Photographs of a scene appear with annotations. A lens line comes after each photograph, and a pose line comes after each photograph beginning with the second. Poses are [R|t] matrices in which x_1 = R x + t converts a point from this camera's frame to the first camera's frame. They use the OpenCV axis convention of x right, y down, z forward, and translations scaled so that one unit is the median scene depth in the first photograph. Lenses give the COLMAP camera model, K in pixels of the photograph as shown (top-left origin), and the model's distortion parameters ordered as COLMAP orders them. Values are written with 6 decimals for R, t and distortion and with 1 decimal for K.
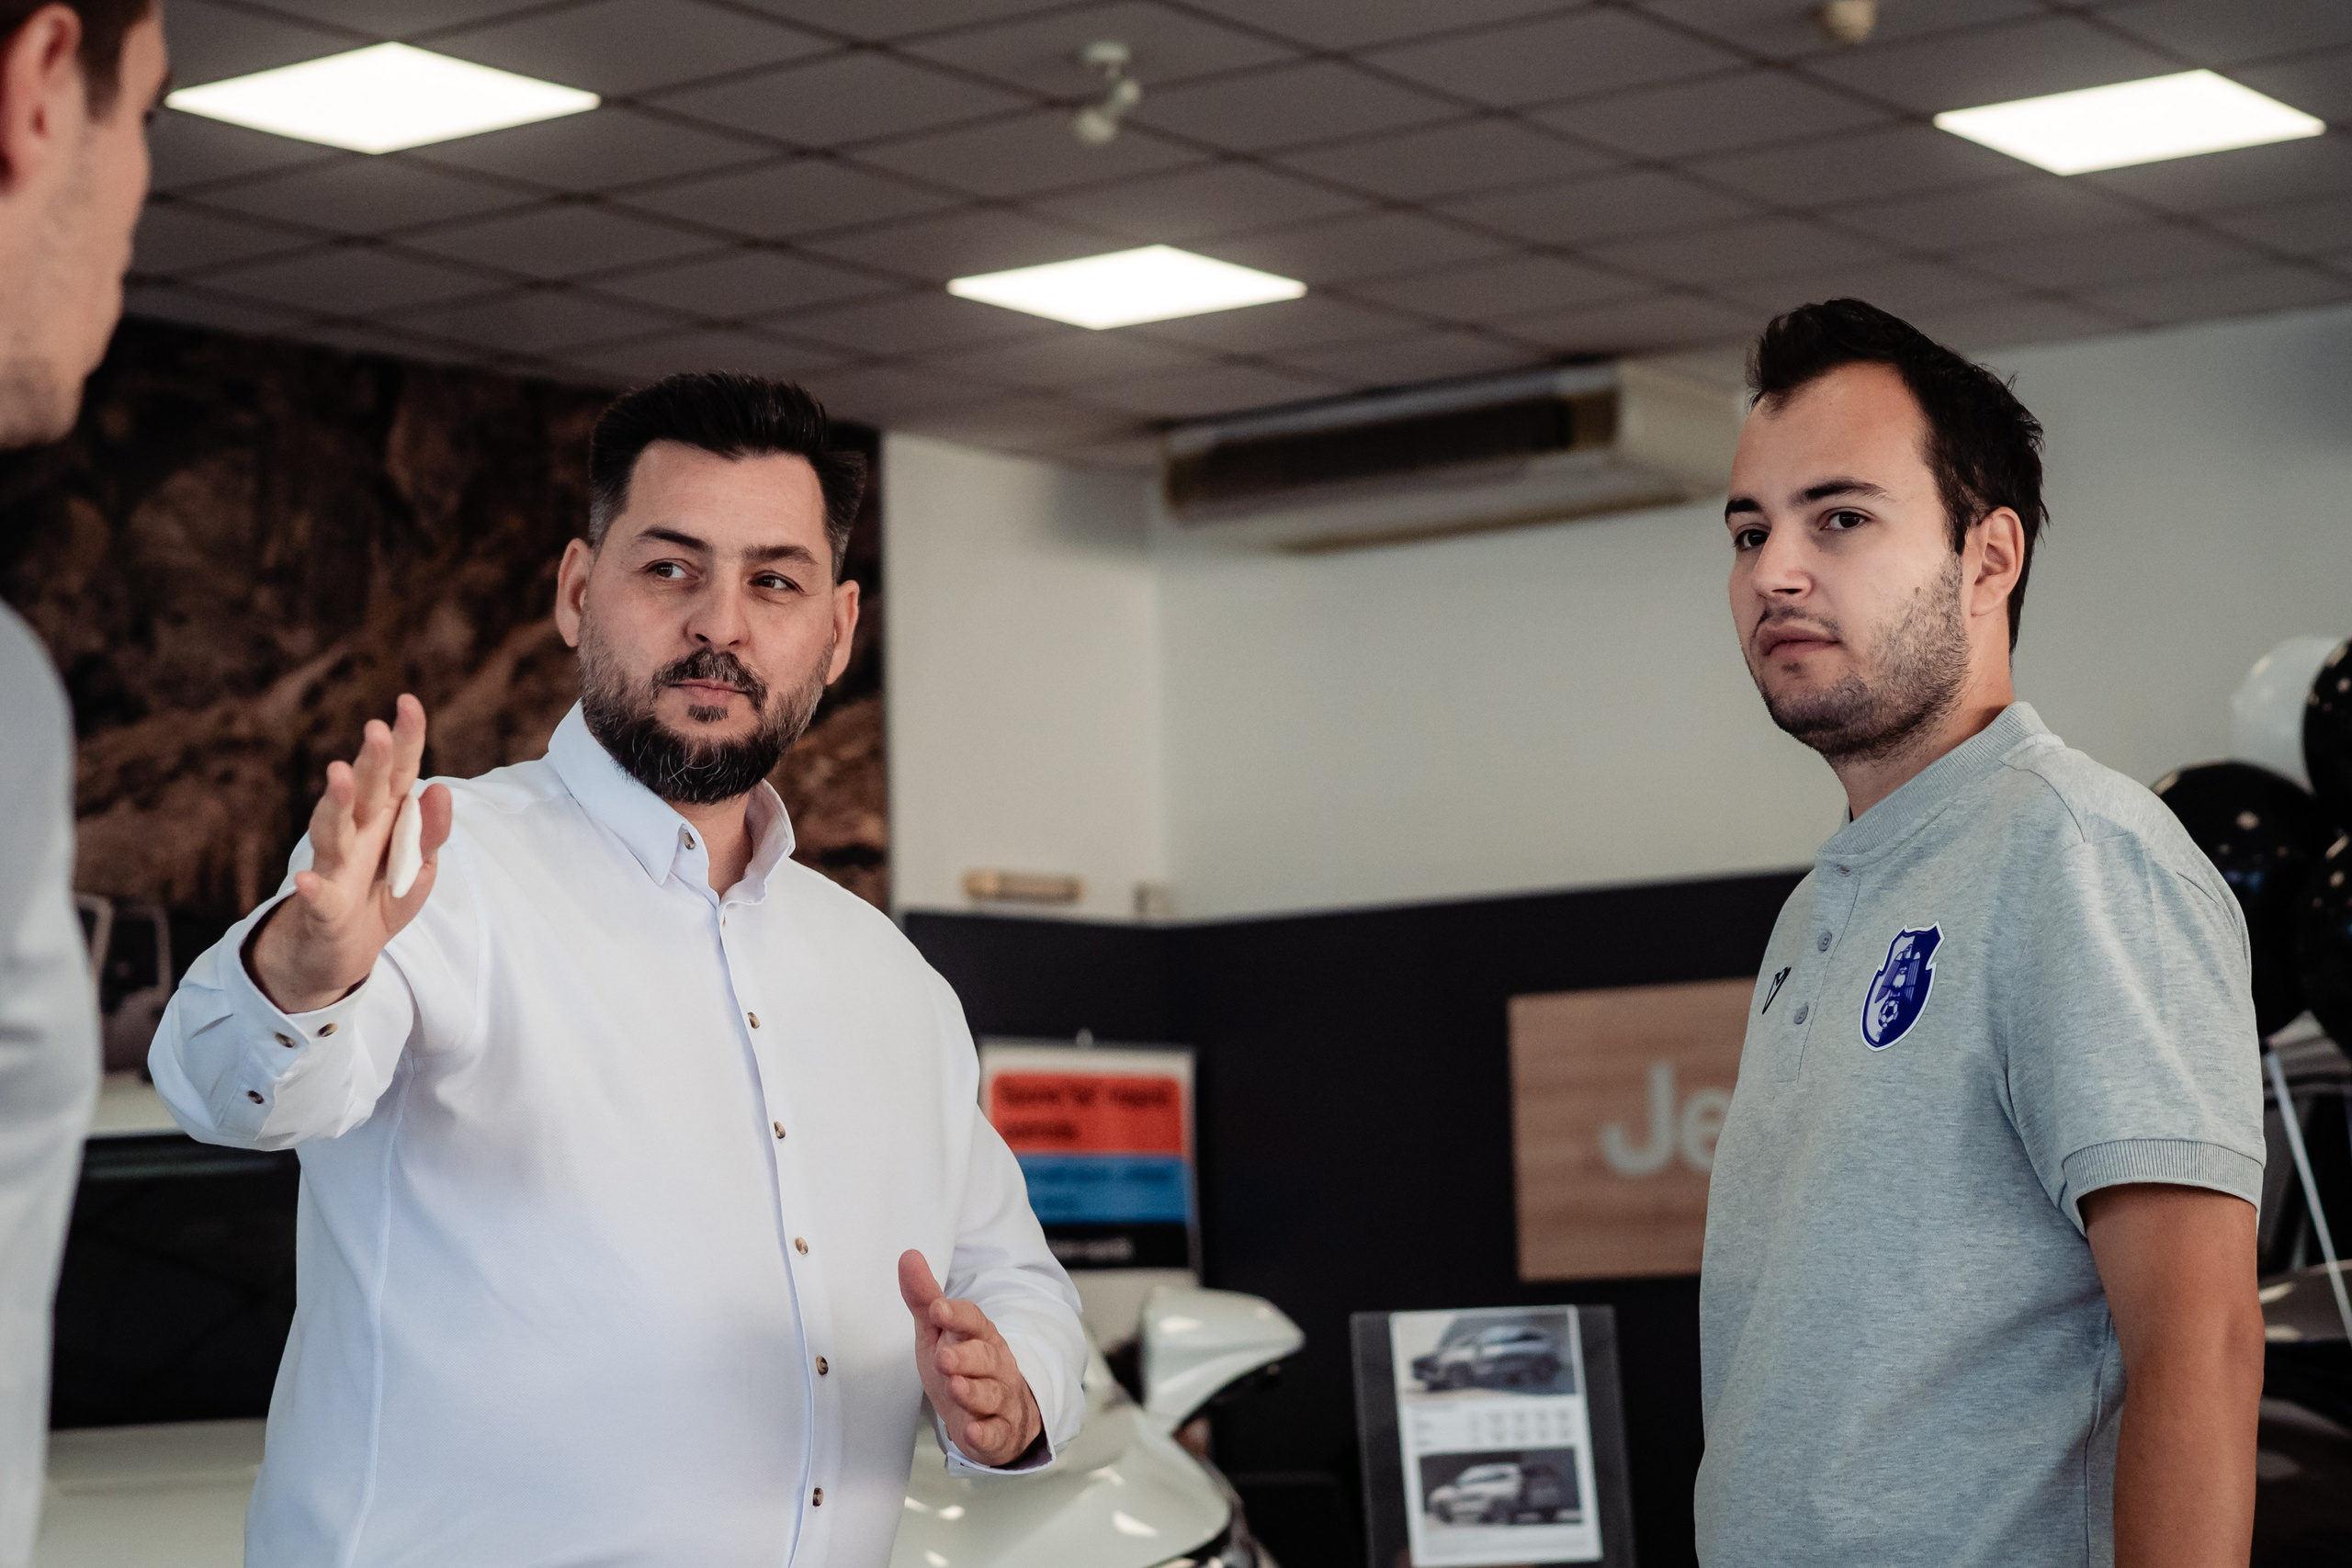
lens RADIAL K [[5853.3, 0, 1178.9], [0, 5853.3, 776.3], [0, 0, 1]] dist [0.034366, 0.000000]
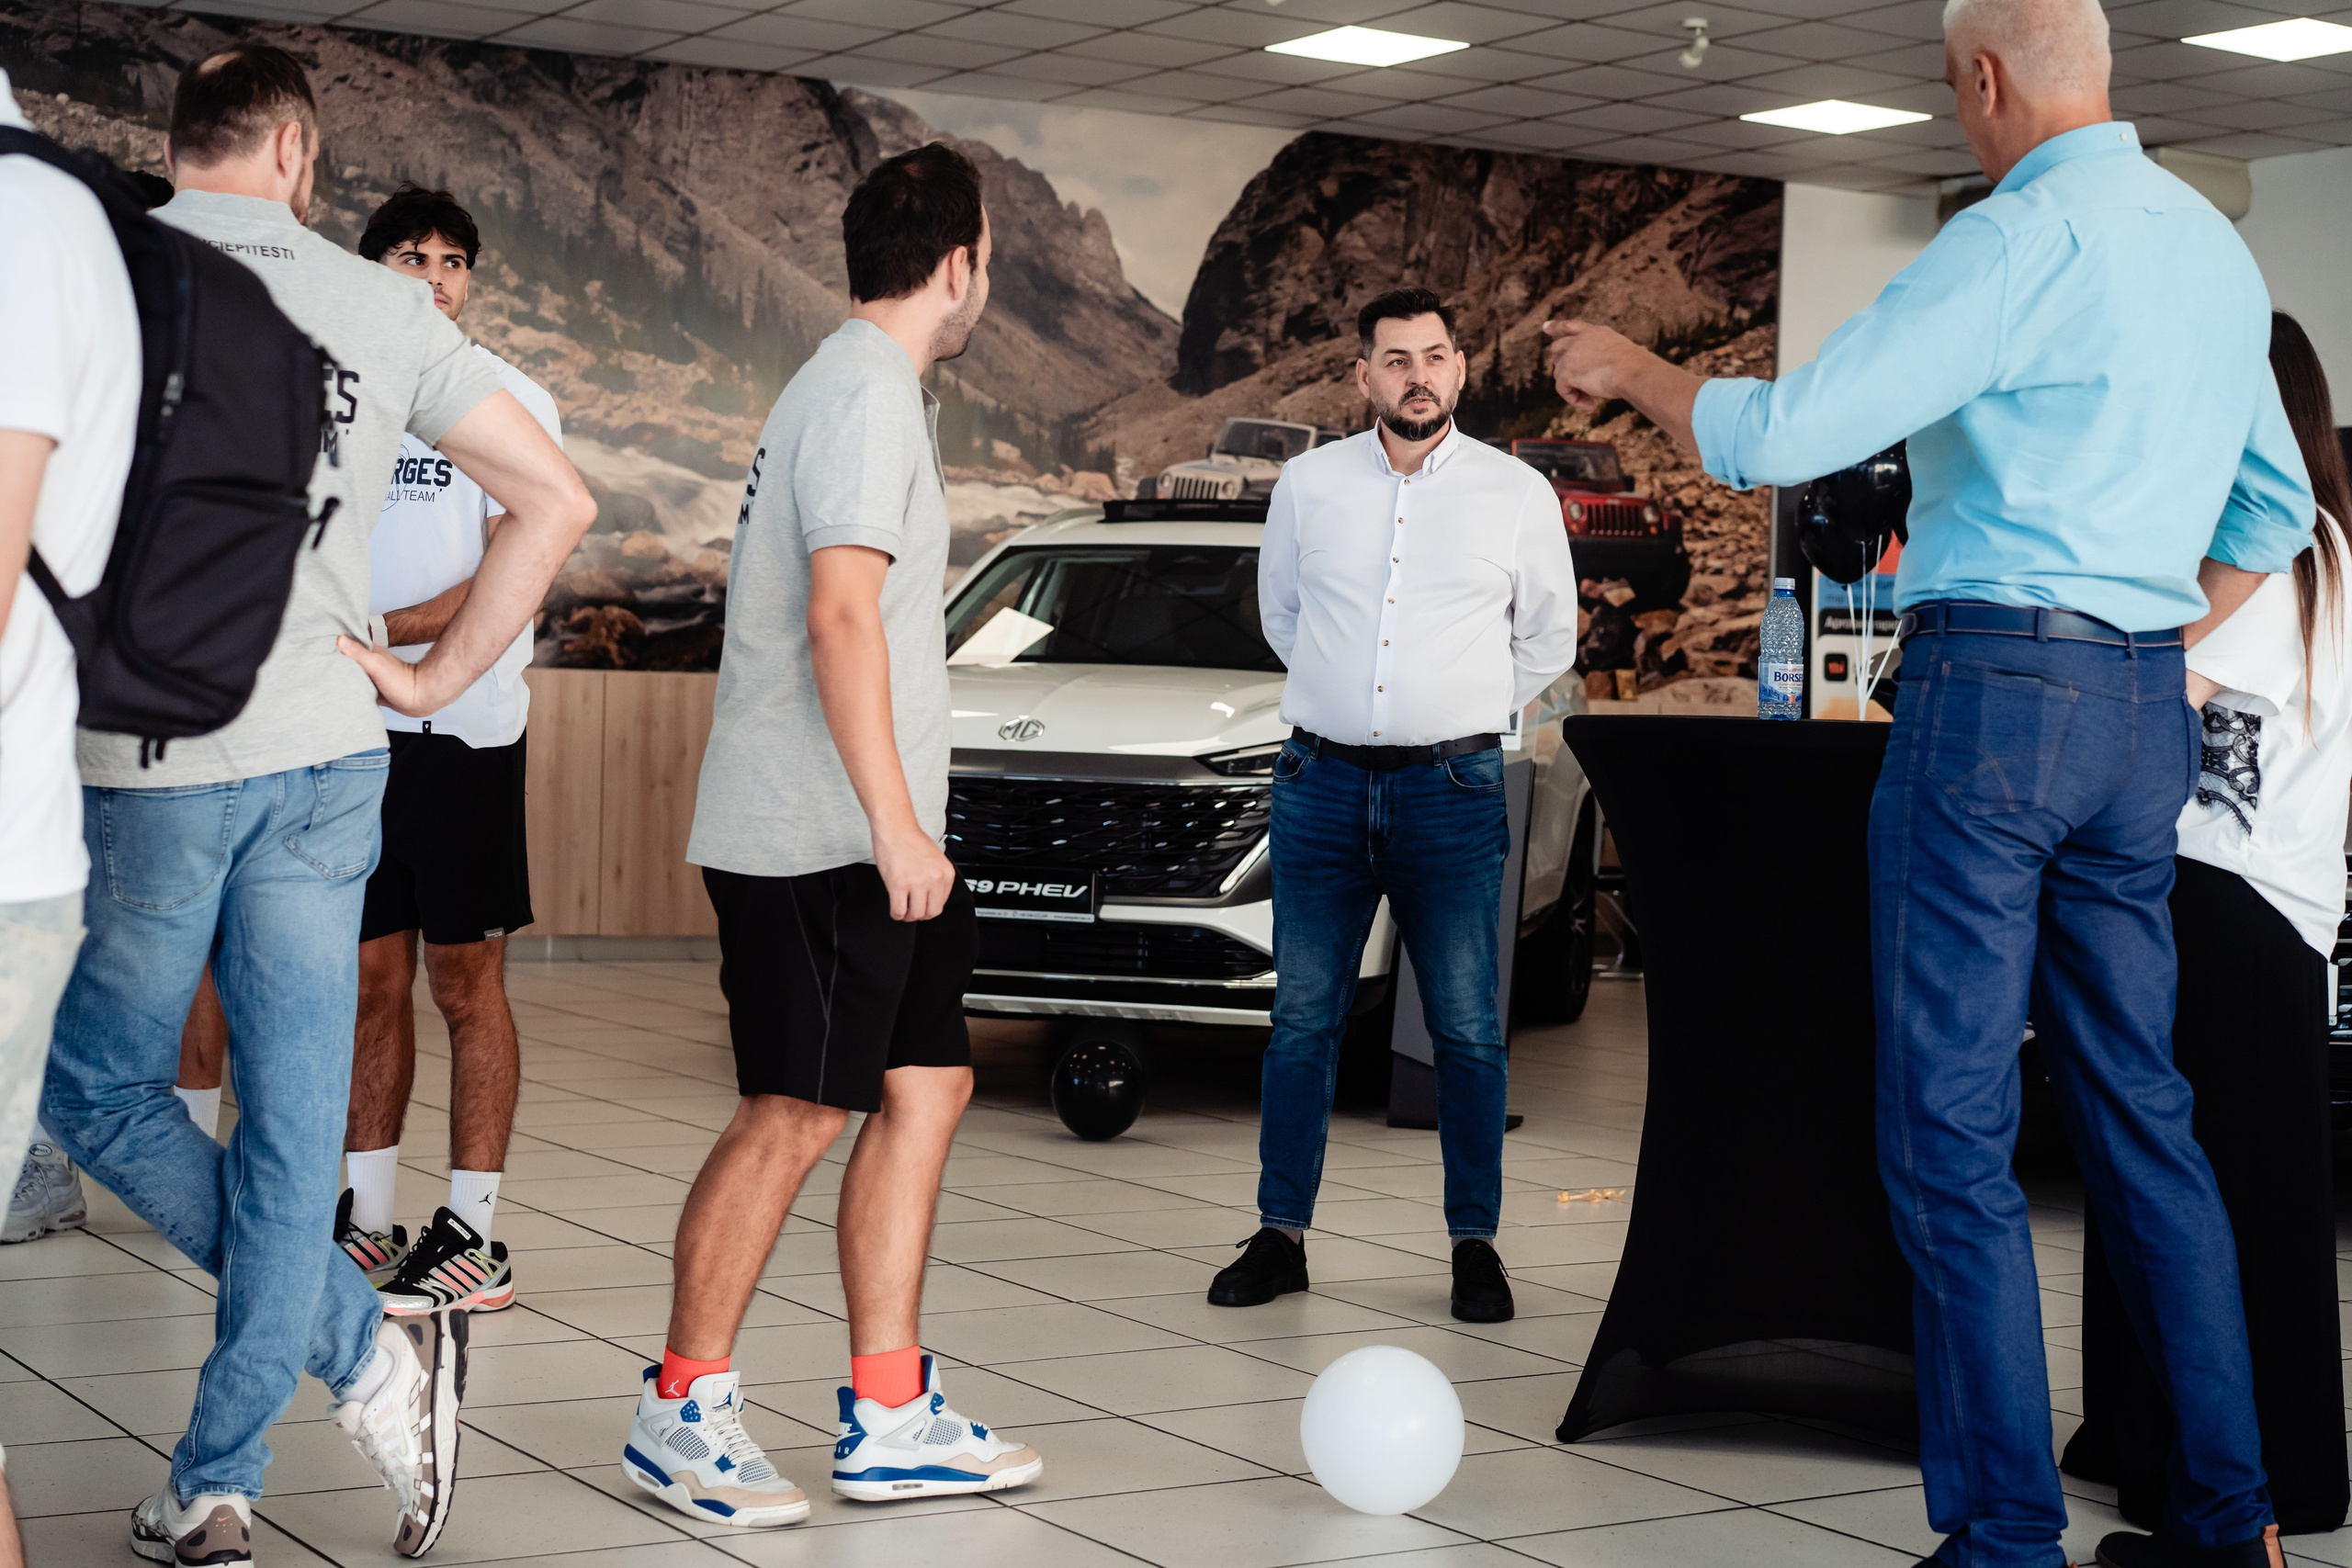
lens RADIAL K [[3863.1, 0, 1144.3], [0, 3863.1, 740.4], [0, 0, 1]] dist [0.026618, 0.000000]
pose [[0.915915, 0.062879, -0.396416, 0.283903], [-0.015927, 0.992569, 0.120639, -0.029807], [0.401056, -0.104182, 0.910110, -0.237622]]
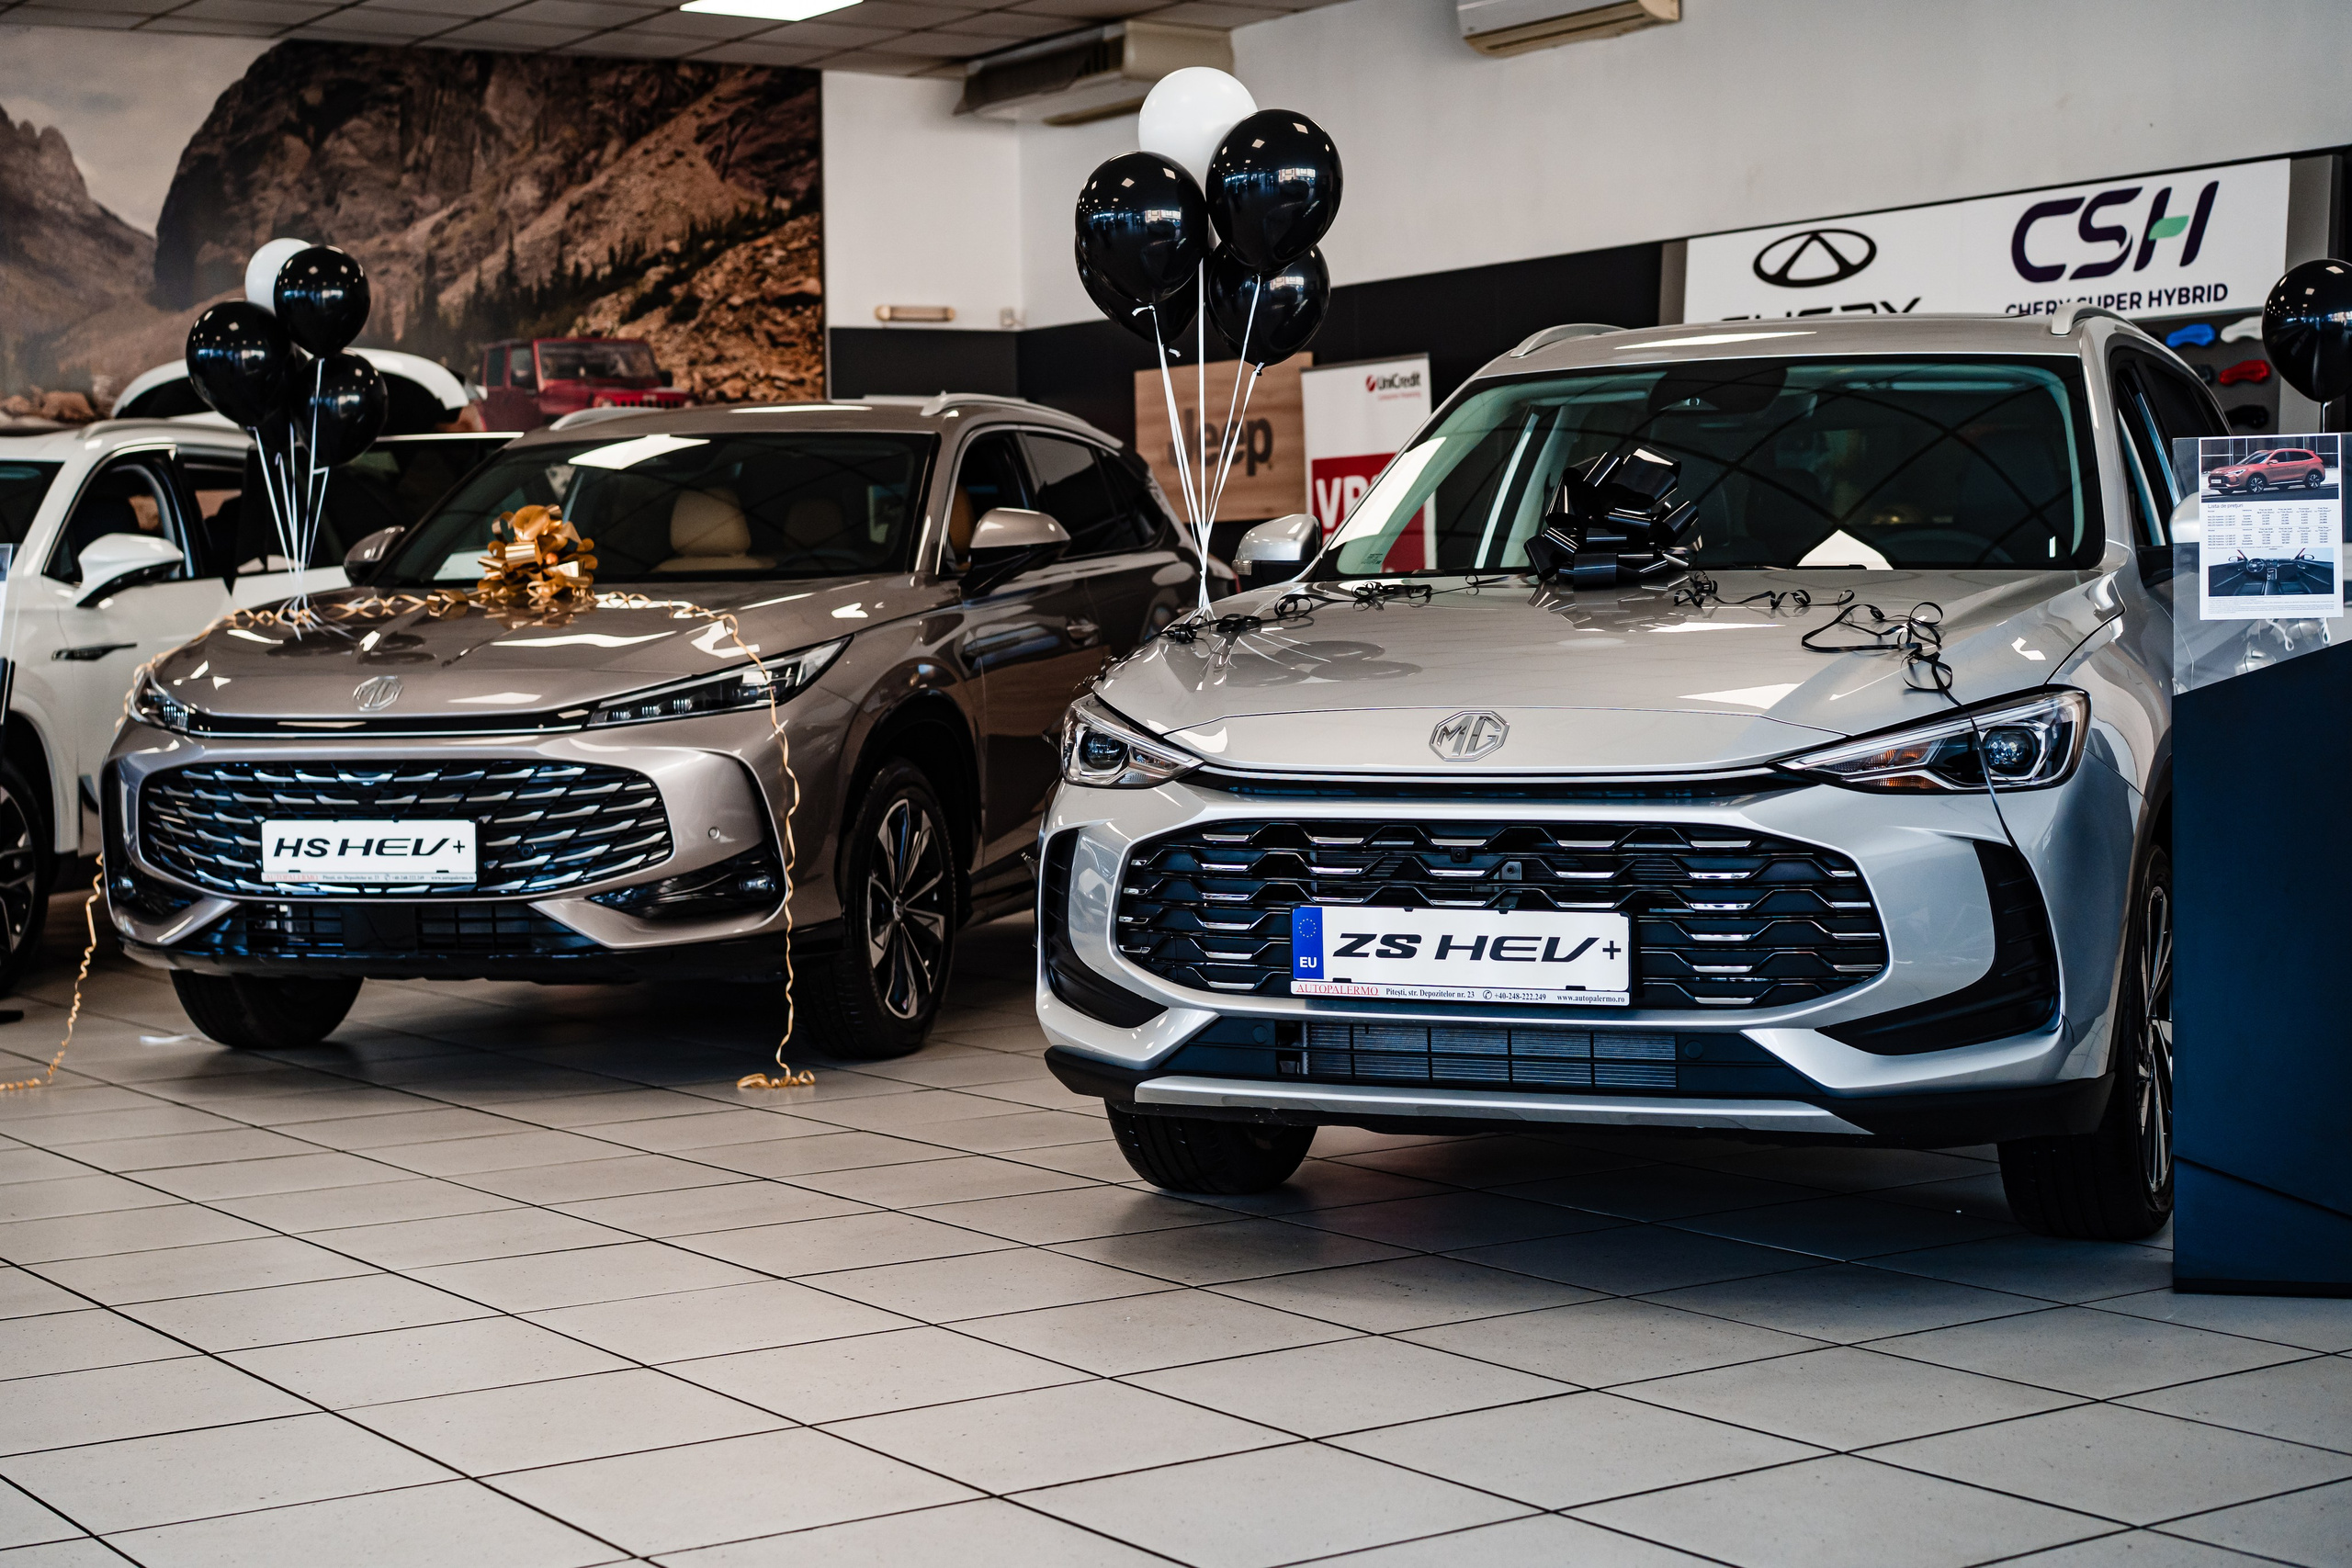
lens RADIAL K [[3863.1, 0, 1197.7], [0, 3863.1, 723.9], [0, 0, 1]] dist [0.026618, 0.000000]
pose [[0.920348, 0.026251, -0.390218, 0.591711], [0.029848, 0.990120, 0.137007, -0.019180], [0.389959, -0.137741, 0.910472, -0.110556]]
